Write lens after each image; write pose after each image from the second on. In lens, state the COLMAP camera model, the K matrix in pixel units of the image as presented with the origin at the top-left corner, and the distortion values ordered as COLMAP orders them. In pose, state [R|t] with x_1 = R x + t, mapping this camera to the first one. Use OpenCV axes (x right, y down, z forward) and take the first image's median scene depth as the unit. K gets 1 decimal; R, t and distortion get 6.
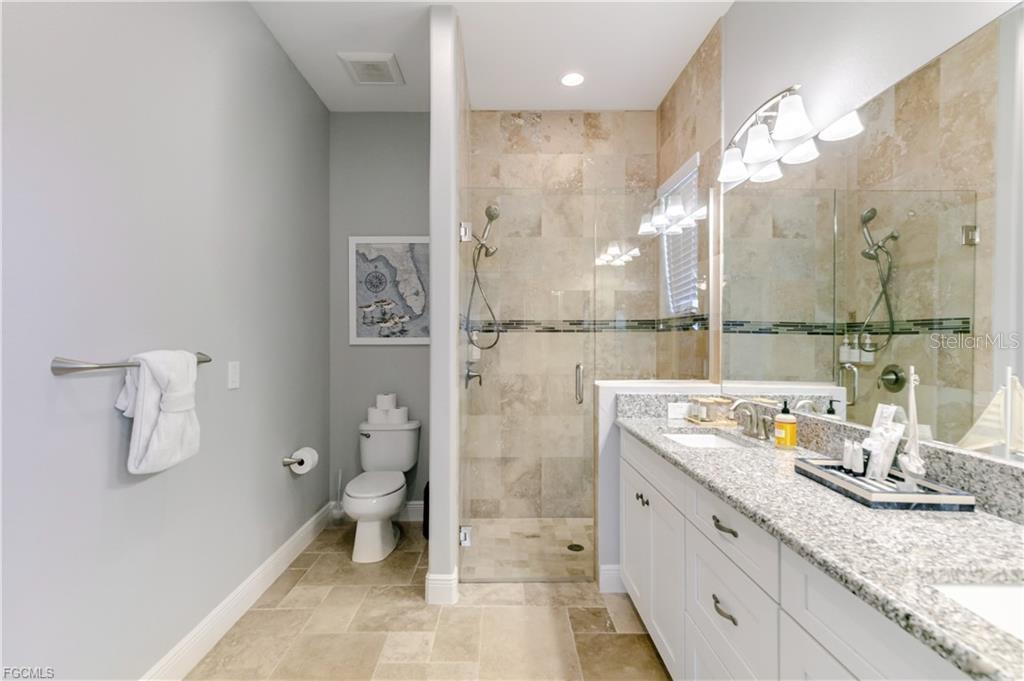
lens RADIAL K [[471.5, 0, 507.5], [0, 471.5, 338.8], [0, 0, 1]] dist [0.012487, -0.000491]
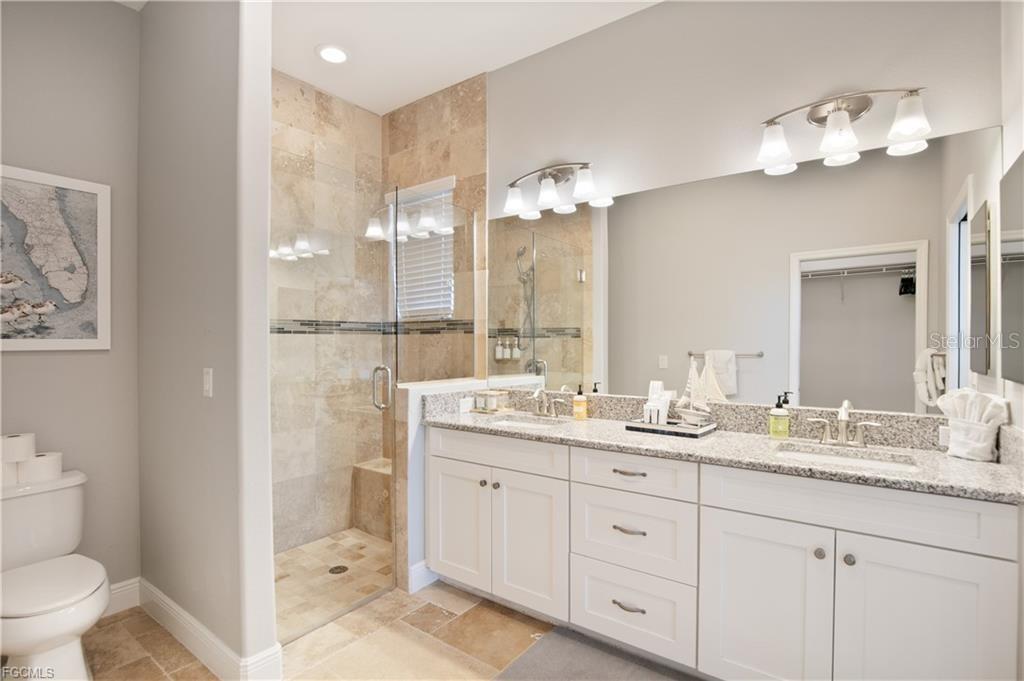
lens RADIAL K [[486.2, 0, 511.2], [0, 486.2, 342.2], [0, 0, 1]] dist [-0.019106, 0.000912]
pose [[0.611889, -0.002287, 0.790940, -0.377291], [-0.000819, 0.999993, 0.003525, -0.001174], [-0.790943, -0.002805, 0.611883, 0.160742]]
